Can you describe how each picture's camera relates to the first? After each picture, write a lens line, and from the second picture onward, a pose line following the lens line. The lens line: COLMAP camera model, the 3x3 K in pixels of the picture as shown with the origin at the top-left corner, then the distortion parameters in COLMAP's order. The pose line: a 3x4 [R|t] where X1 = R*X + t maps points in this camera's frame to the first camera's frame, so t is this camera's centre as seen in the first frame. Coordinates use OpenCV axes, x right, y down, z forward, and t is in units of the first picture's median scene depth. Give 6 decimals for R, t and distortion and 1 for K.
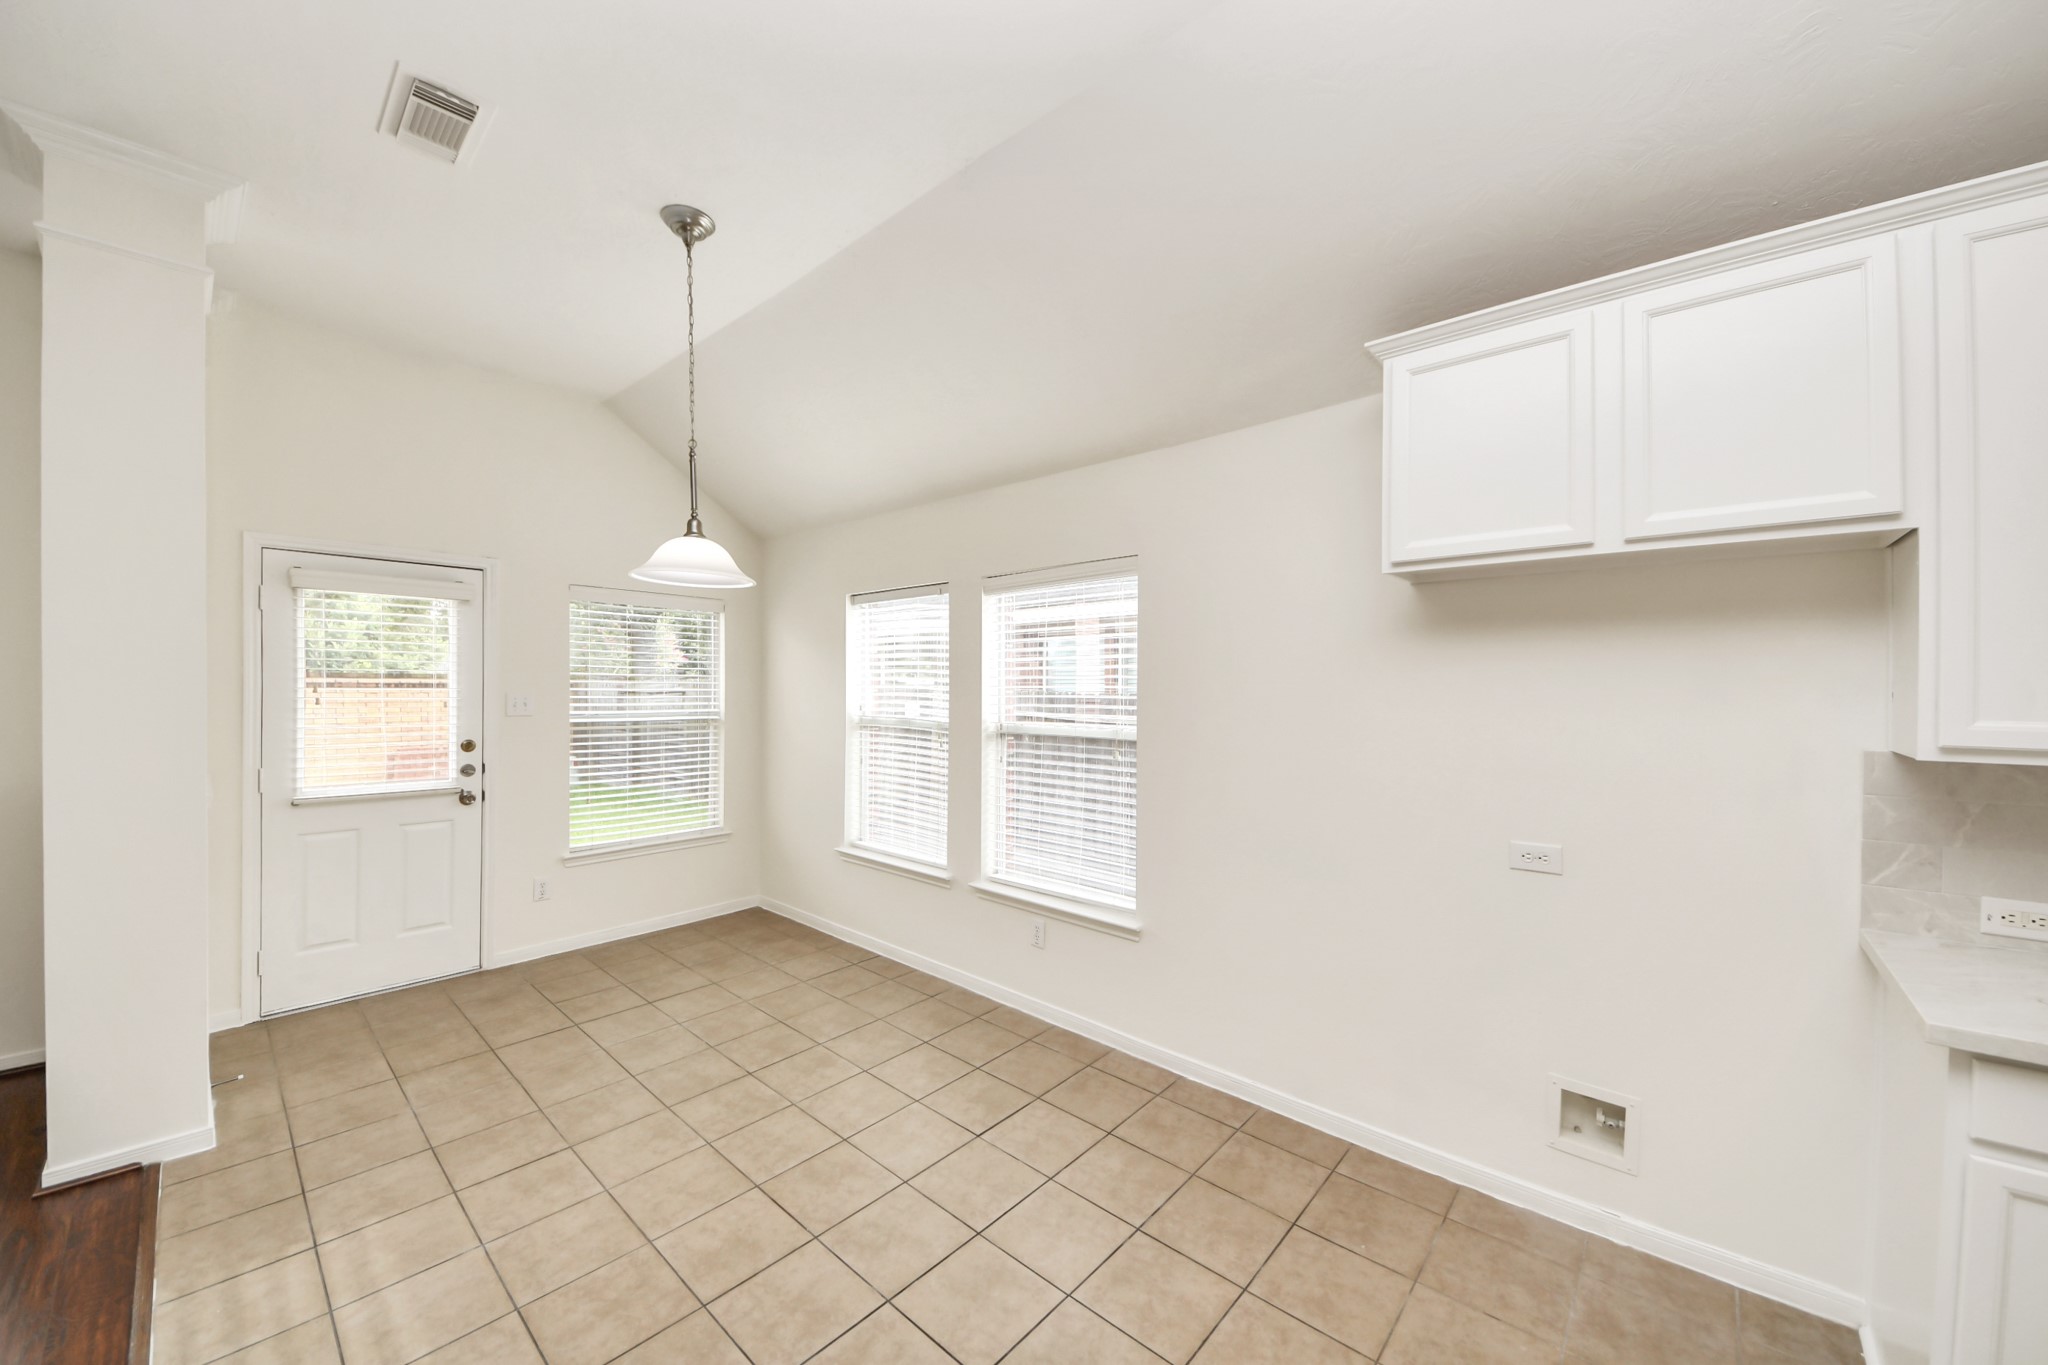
lens RADIAL K [[742.4, 0, 1015.9], [0, 742.4, 684.2], [0, 0, 1]] dist [-0.000280, -0.001019]
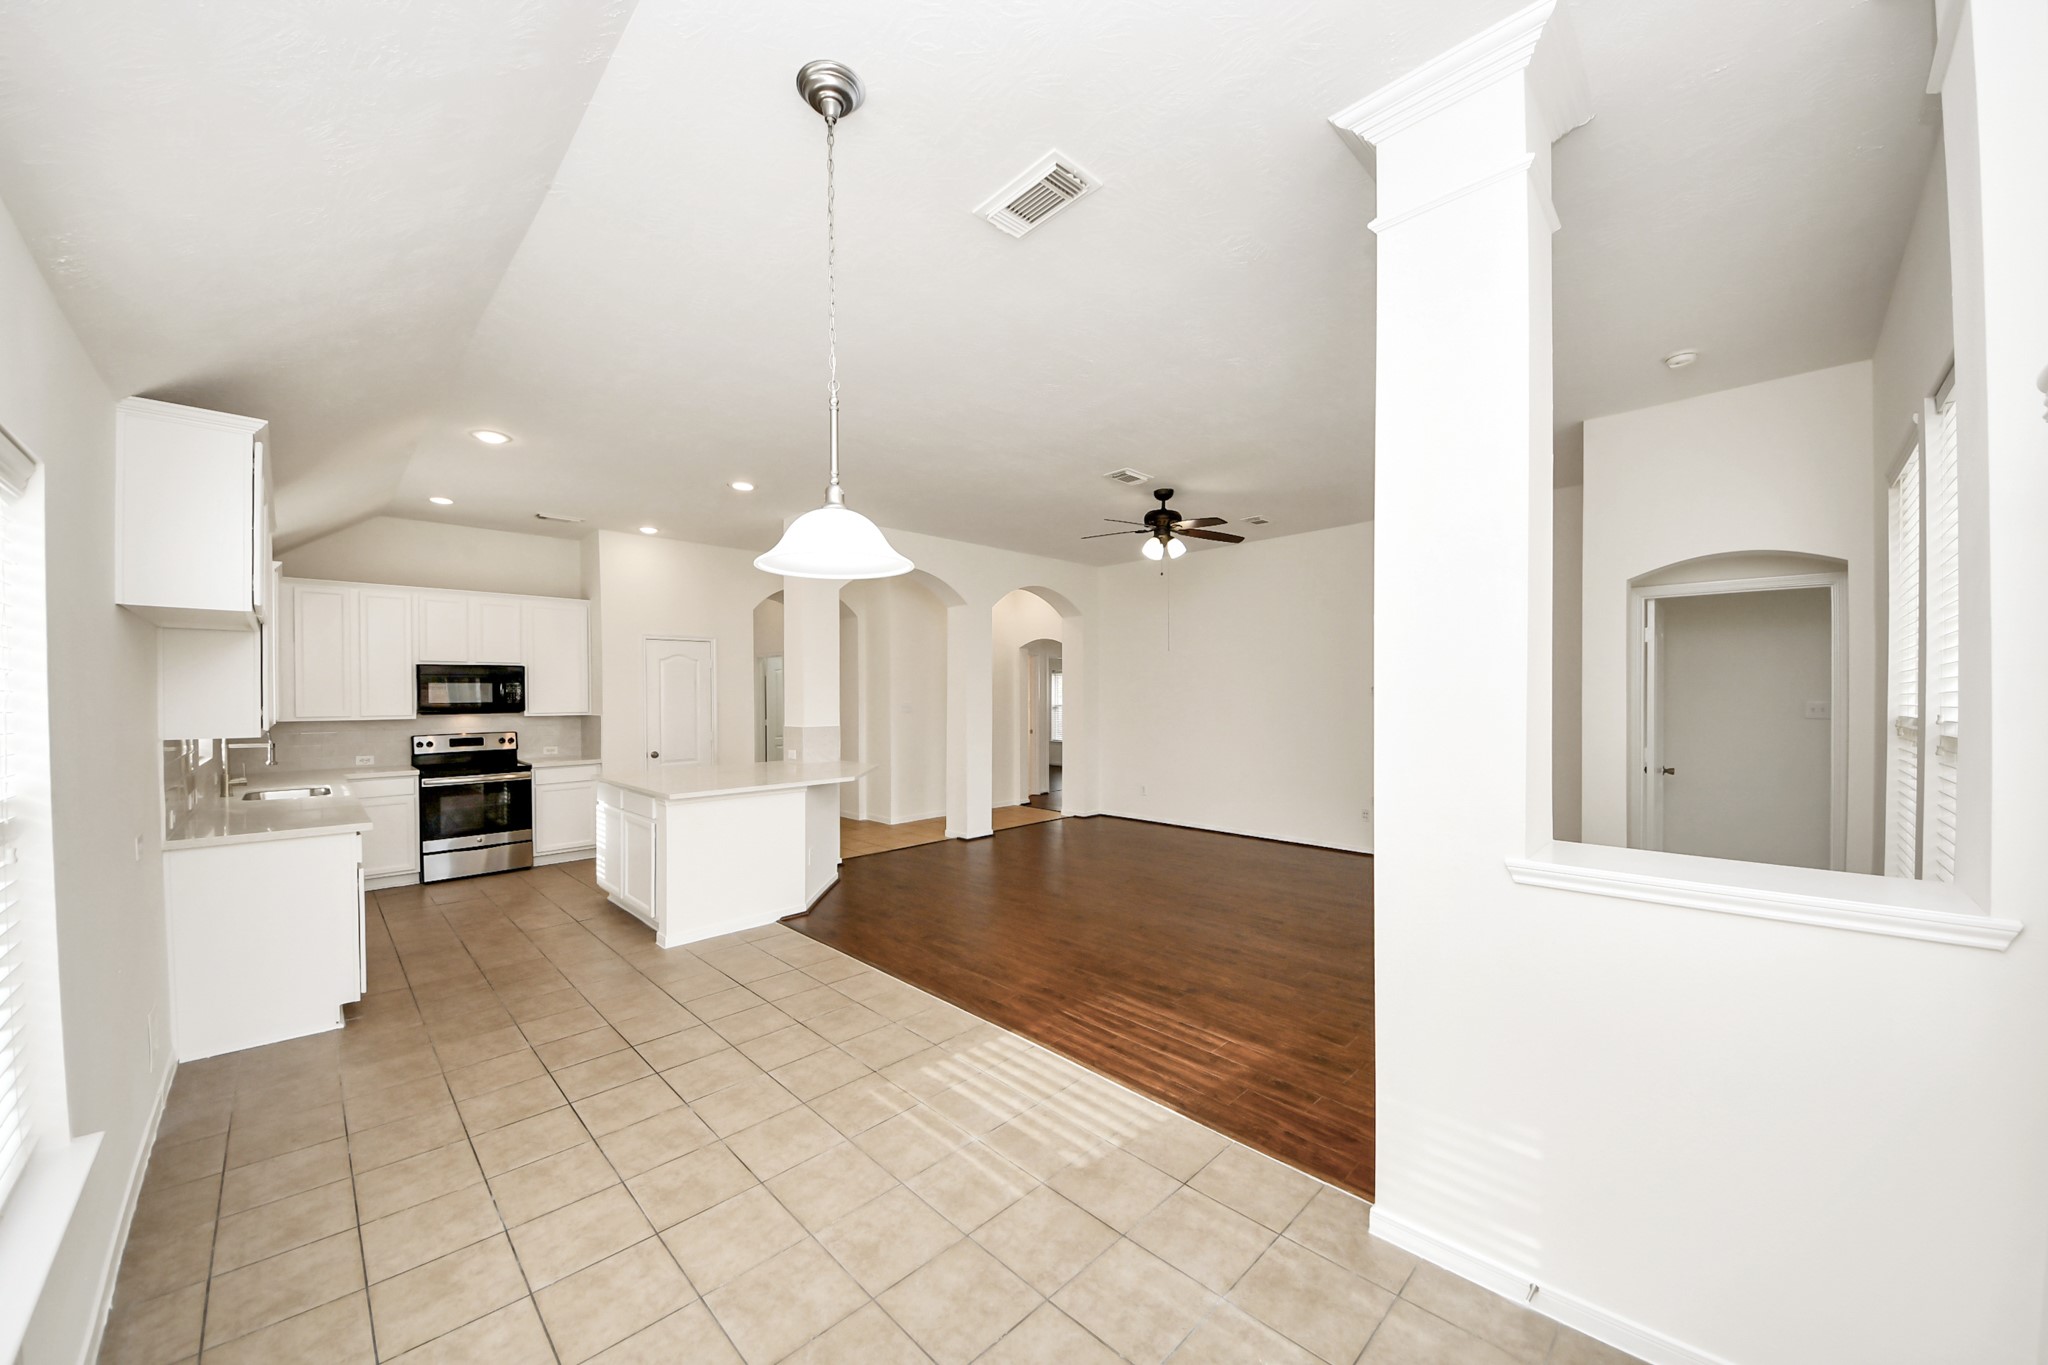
lens RADIAL K [[742.4, 0, 1033.6], [0, 742.4, 693.6], [0, 0, 1]] dist [-0.000280, -0.001019]
pose [[-0.999088, 0.007558, 0.042026, -0.671726], [0.007763, 0.999959, 0.004715, -0.016354], [-0.041989, 0.005037, -0.999105, 1.740896]]
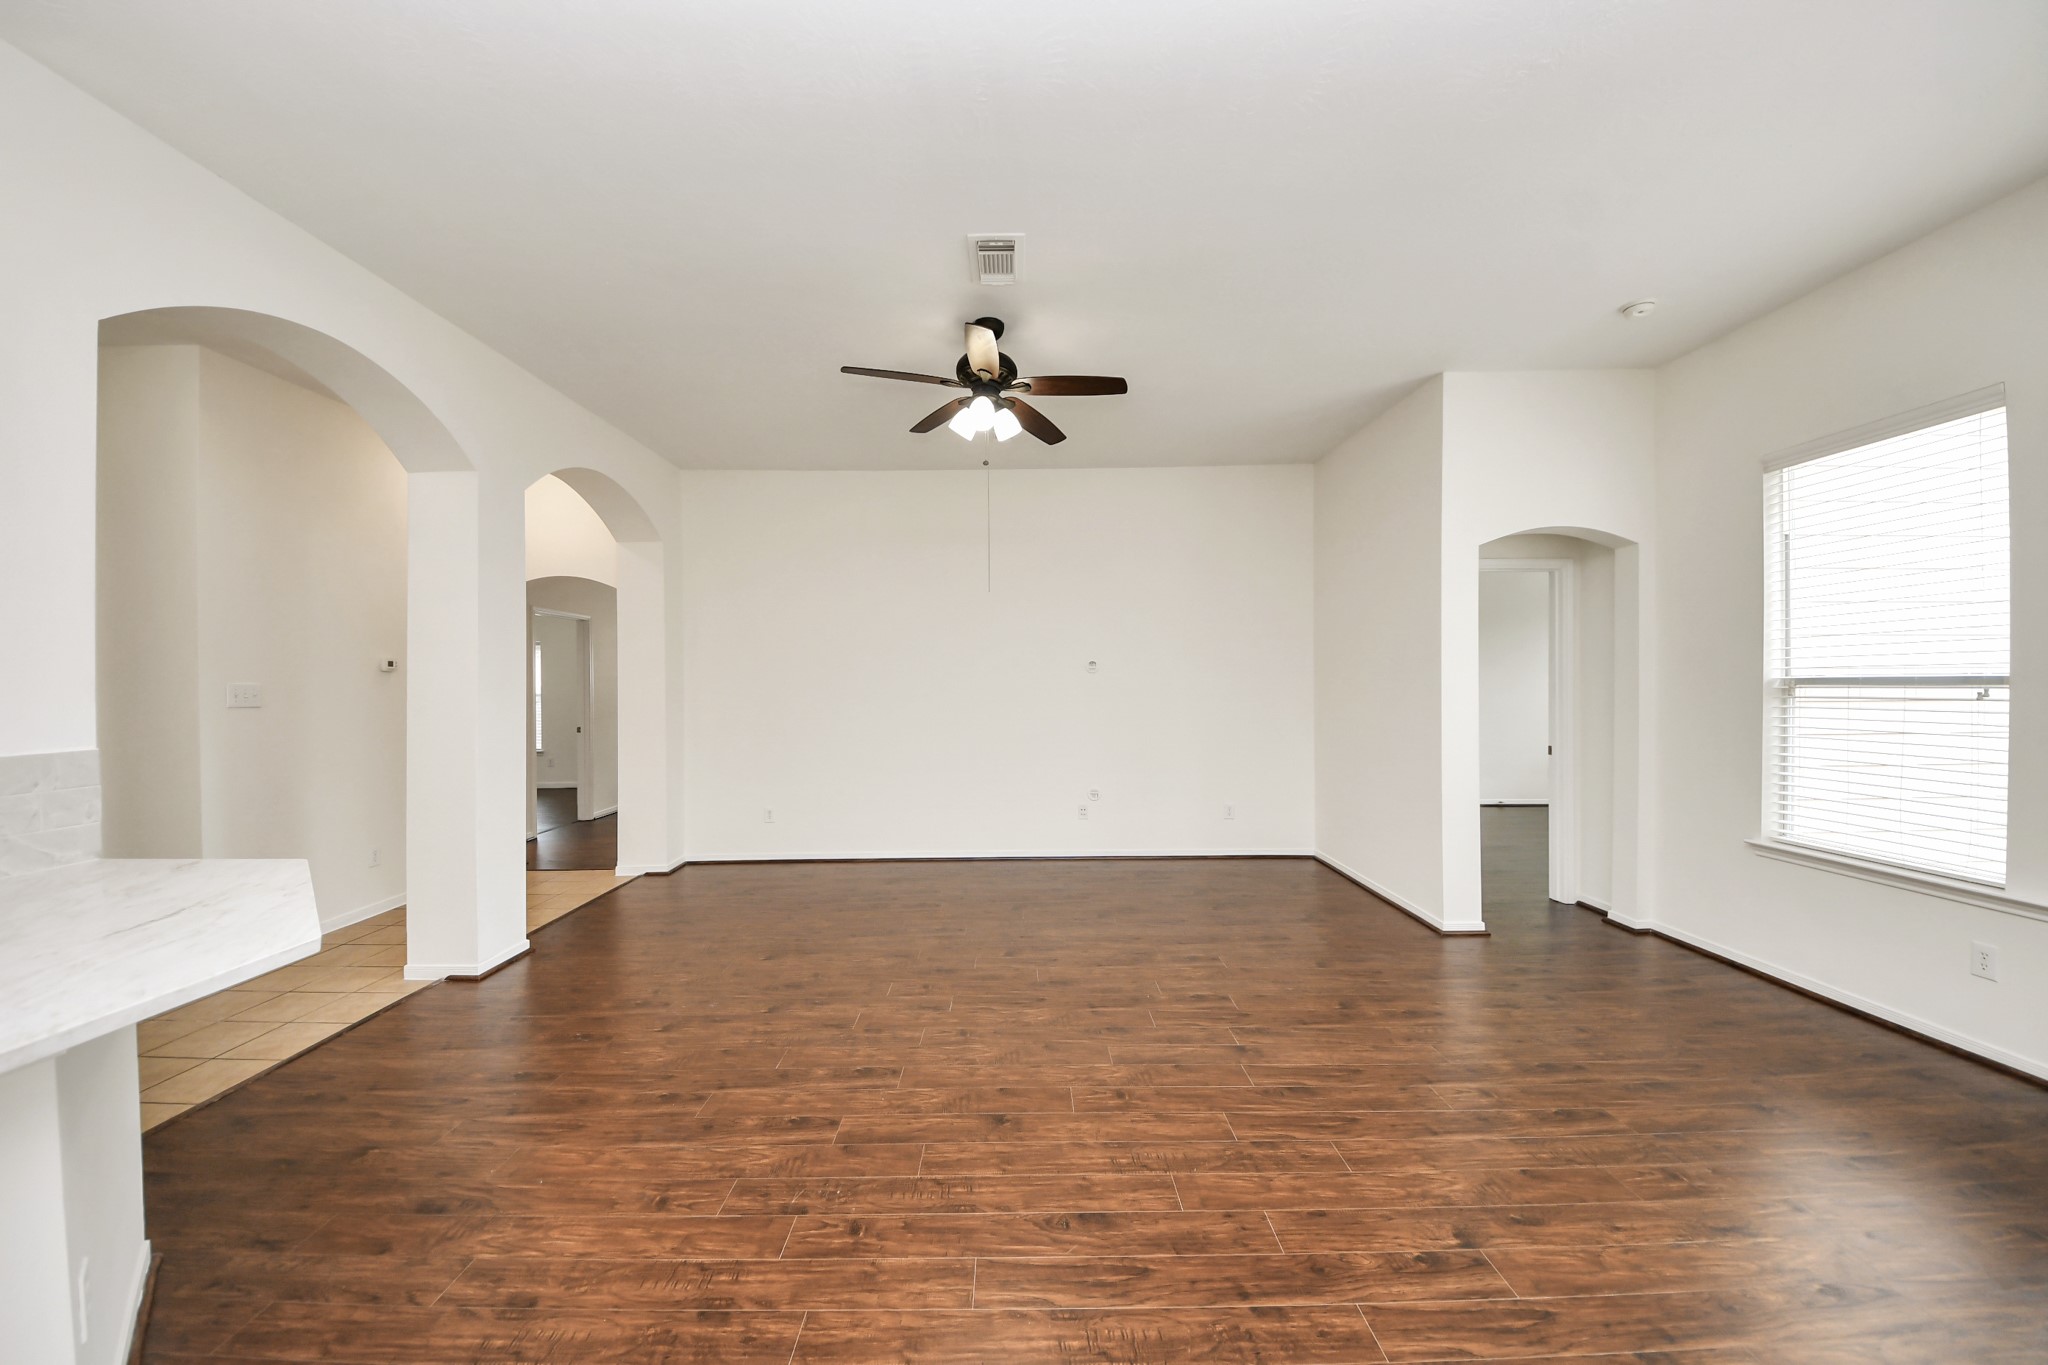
lens RADIAL K [[726.7, 0, 1026.3], [0, 726.7, 682.7], [0, 0, 1]] dist [0.001080, -0.000200]
pose [[-0.736672, 0.009850, -0.676178, -0.132882], [0.007568, 0.999951, 0.006321, 0.028293], [0.676208, -0.000461, -0.736711, 0.514440]]
